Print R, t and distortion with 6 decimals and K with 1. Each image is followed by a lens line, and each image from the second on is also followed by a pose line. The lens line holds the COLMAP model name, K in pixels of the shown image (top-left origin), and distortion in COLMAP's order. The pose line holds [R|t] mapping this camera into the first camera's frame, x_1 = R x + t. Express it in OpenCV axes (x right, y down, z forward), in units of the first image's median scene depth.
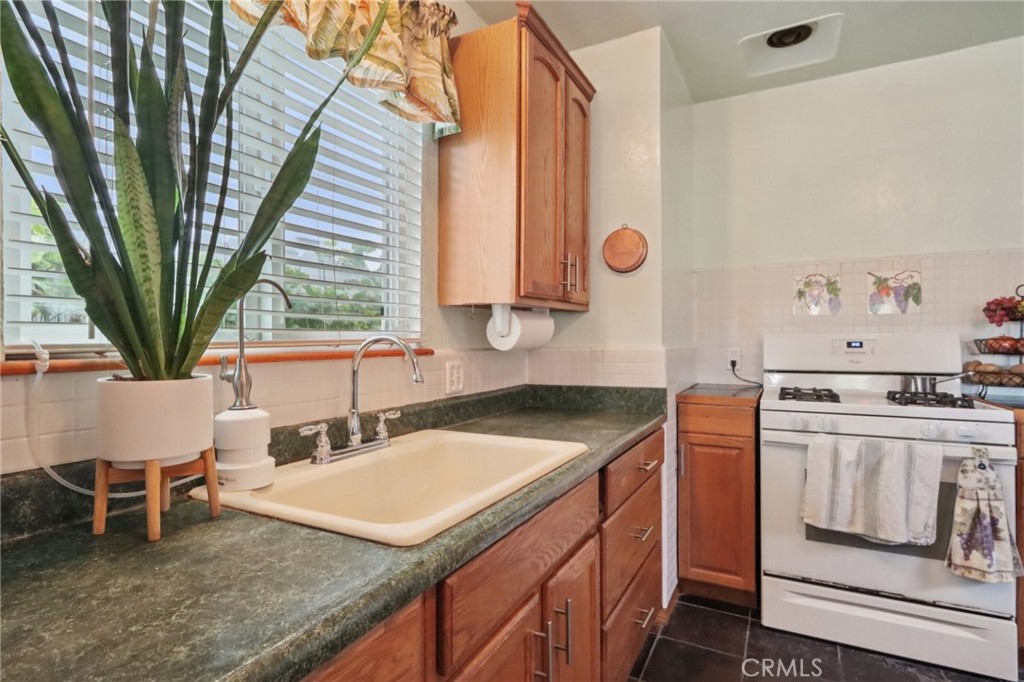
lens RADIAL K [[510.2, 0, 512.0], [0, 510.2, 341.0], [0, 0, 1]] dist [0.001328, -0.000222]
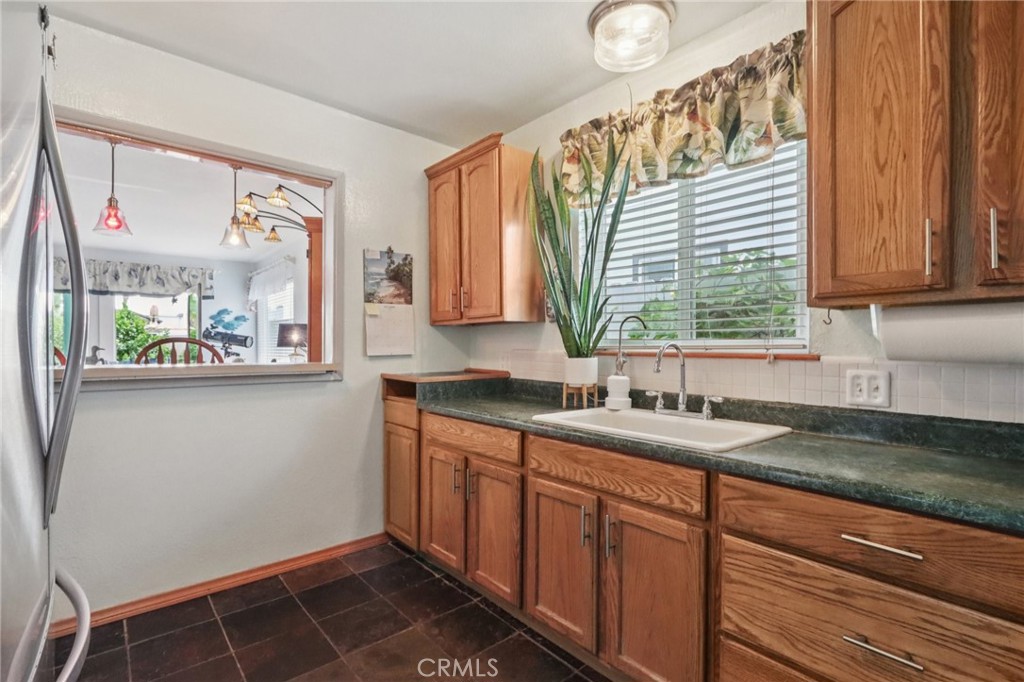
lens RADIAL K [[484.5, 0, 512.0], [0, 484.5, 341.0], [0, 0, 1]] dist [-0.000009, -0.000059]
pose [[-0.365470, -0.000814, -0.930823, 0.868196], [-0.001643, 0.999999, -0.000229, -0.009889], [0.930822, 0.001445, -0.365470, 0.702370]]
